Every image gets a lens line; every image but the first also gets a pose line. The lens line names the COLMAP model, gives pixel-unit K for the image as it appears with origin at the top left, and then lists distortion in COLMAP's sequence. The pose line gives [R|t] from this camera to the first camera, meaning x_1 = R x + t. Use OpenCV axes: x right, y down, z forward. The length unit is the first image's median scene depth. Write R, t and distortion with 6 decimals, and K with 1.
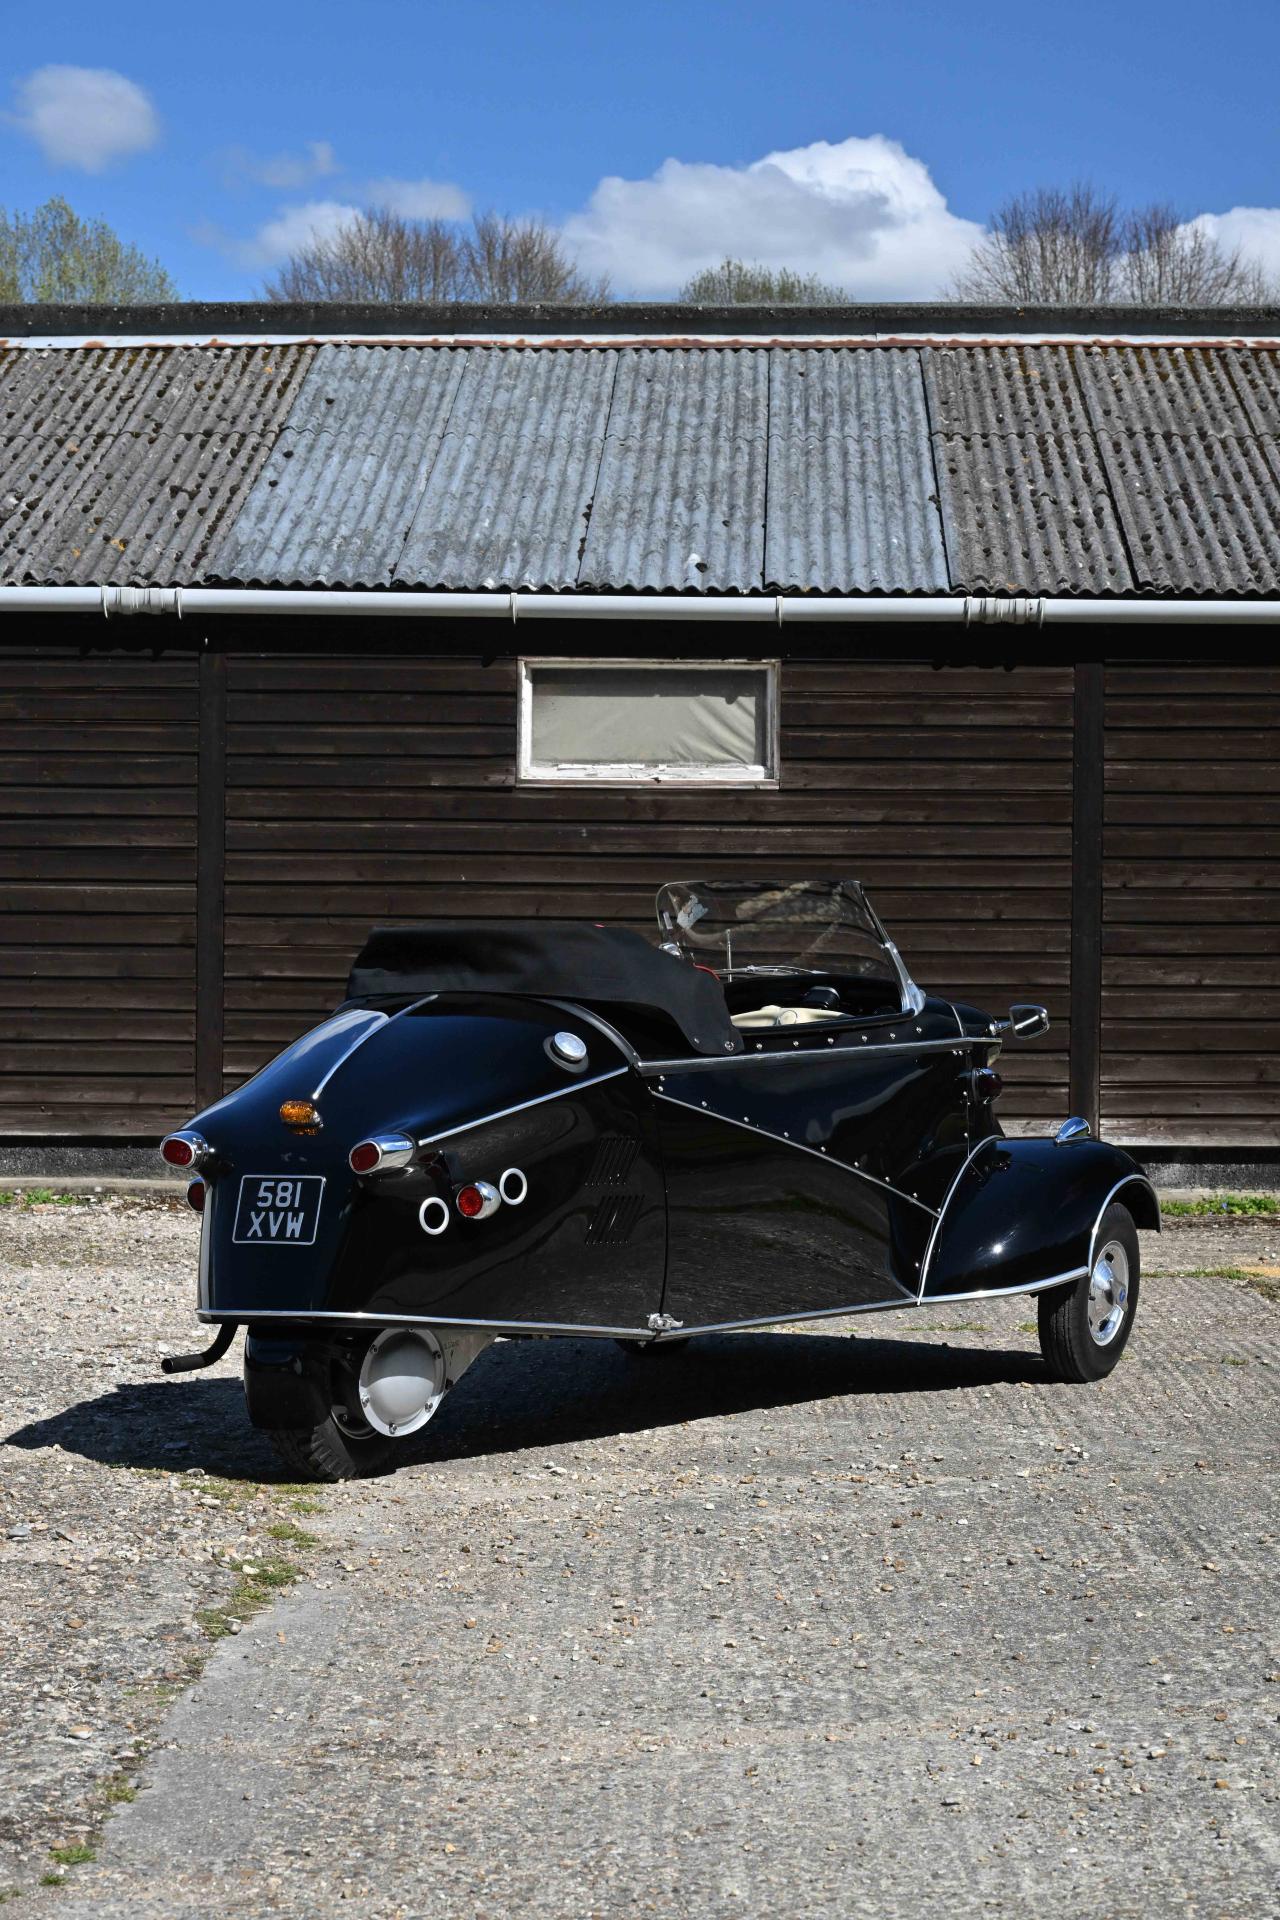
lens RADIAL K [[4361.6, 0, 649.1], [0, 4361.6, 980.3], [0, 0, 1]] dist [0.042673, -0.455594]
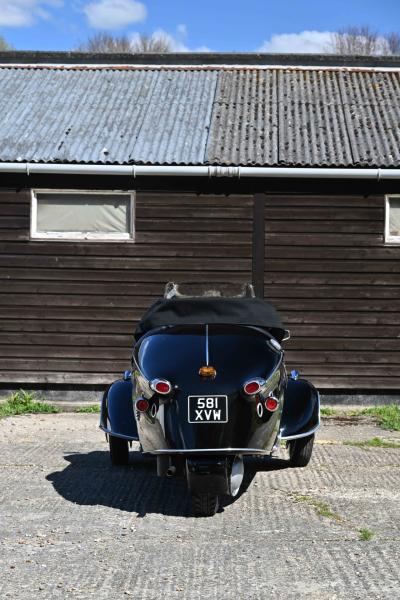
lens RADIAL K [[1593.4, 0, 199.9], [0, 1593.4, 319.7], [0, 0, 1]] dist [0.028414, -0.251393]
pose [[0.999899, 0.009132, -0.010923, 0.074746], [-0.009111, 0.999957, 0.001937, -0.001872], [0.010940, -0.001837, 0.999938, 0.087713]]
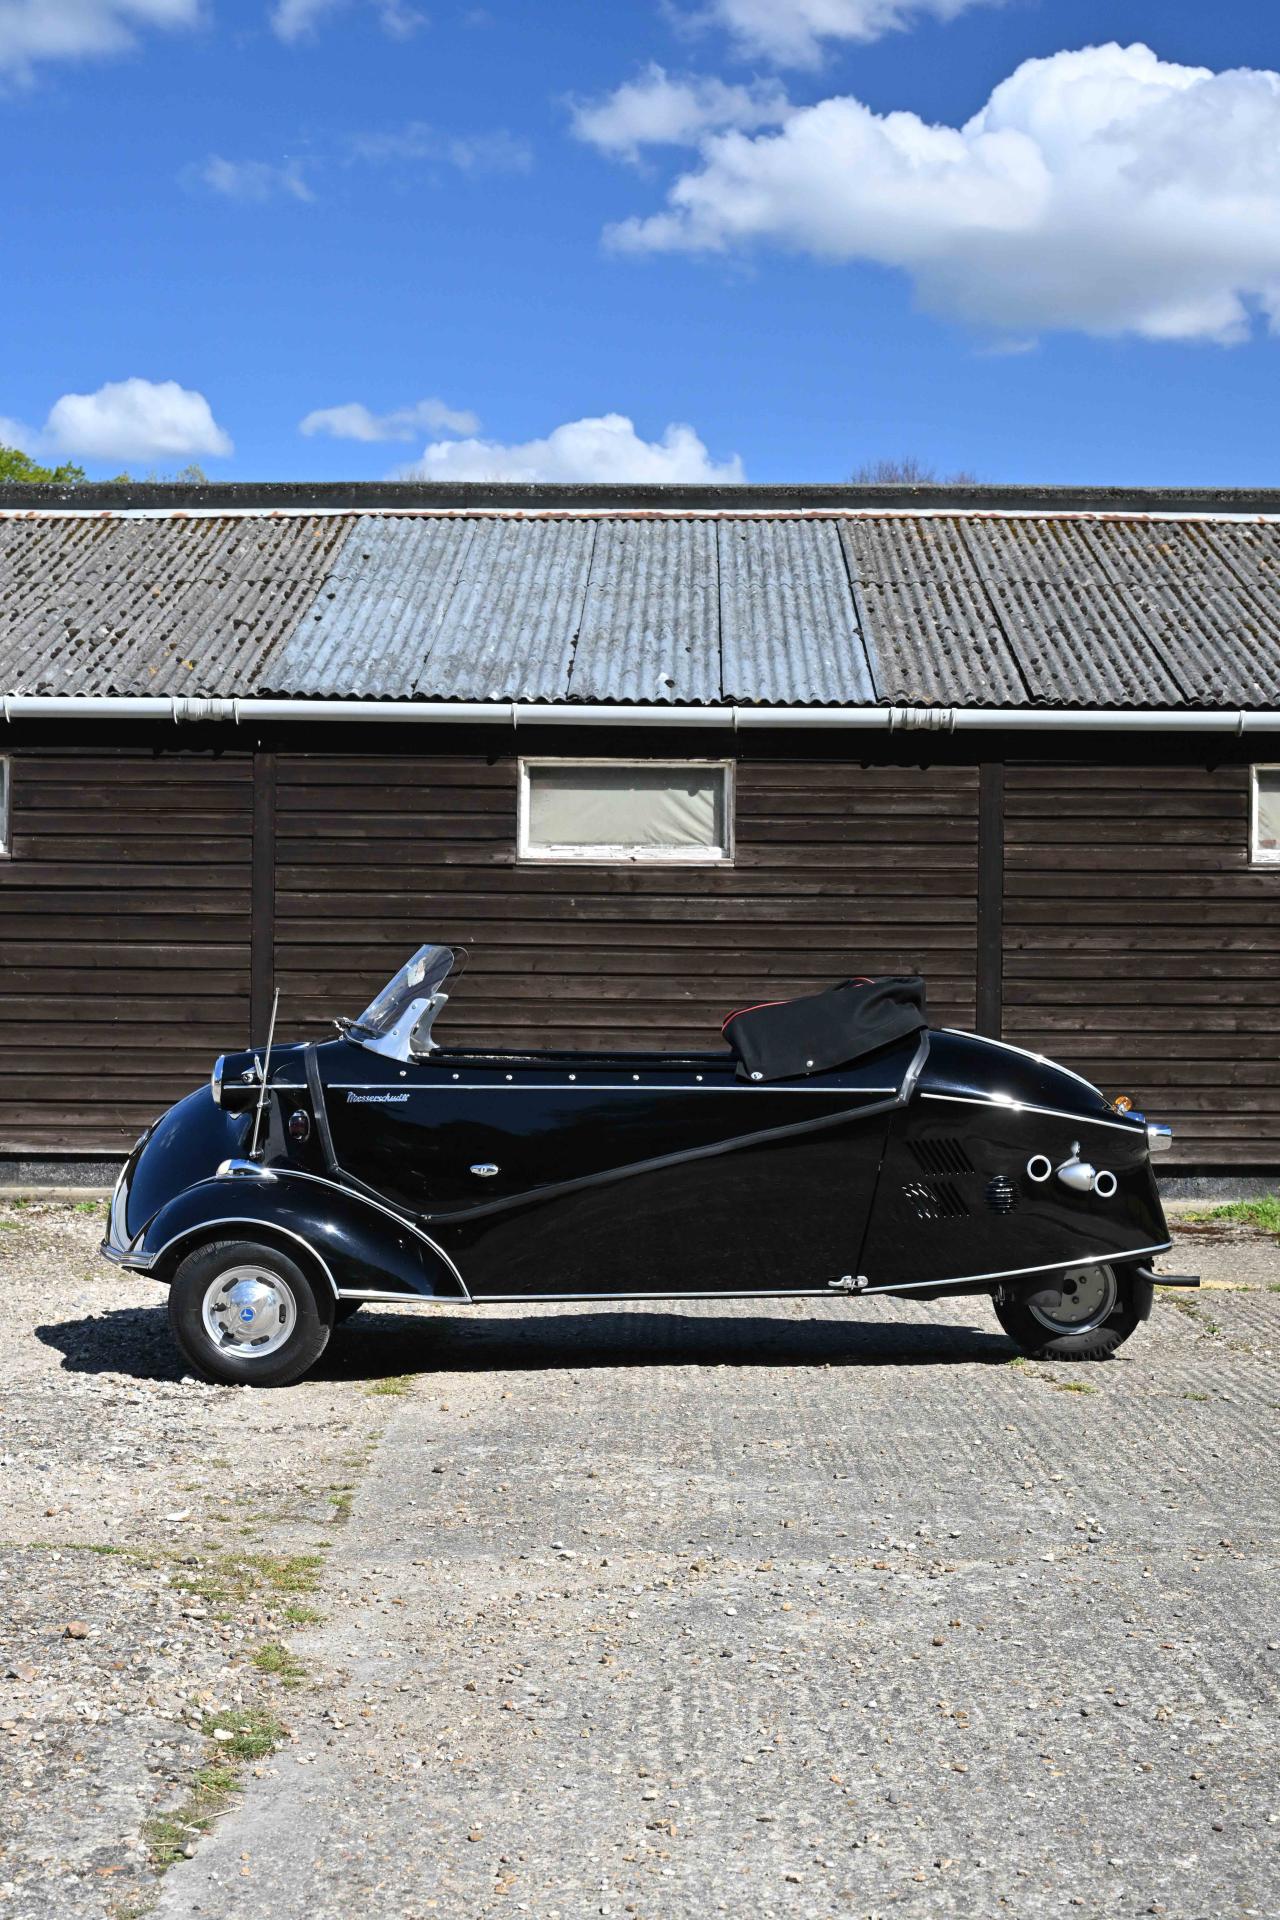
lens RADIAL K [[2973.3, 0, 628.3], [0, 2973.3, 974.0], [0, 0, 1]] dist [0.019163, -0.102638]
pose [[0.999954, 0.001558, 0.009437, -0.006987], [-0.001446, 0.999928, -0.011907, -0.004184], [-0.009455, 0.011893, 0.999885, 0.173029]]
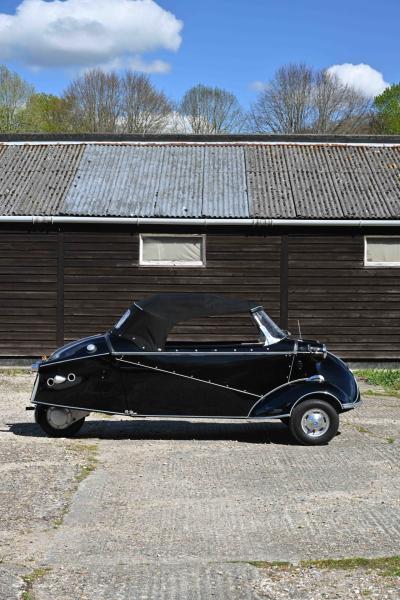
lens RADIAL K [[1302.4, 0, 200.7], [0, 1302.4, 302.1], [0, 0, 1]] dist [0.032610, -0.294624]
pose [[0.999800, -0.000864, 0.019981, 0.001807], [0.000675, 0.999955, 0.009479, -0.022982], [-0.019988, -0.009464, 0.999755, -0.164964]]
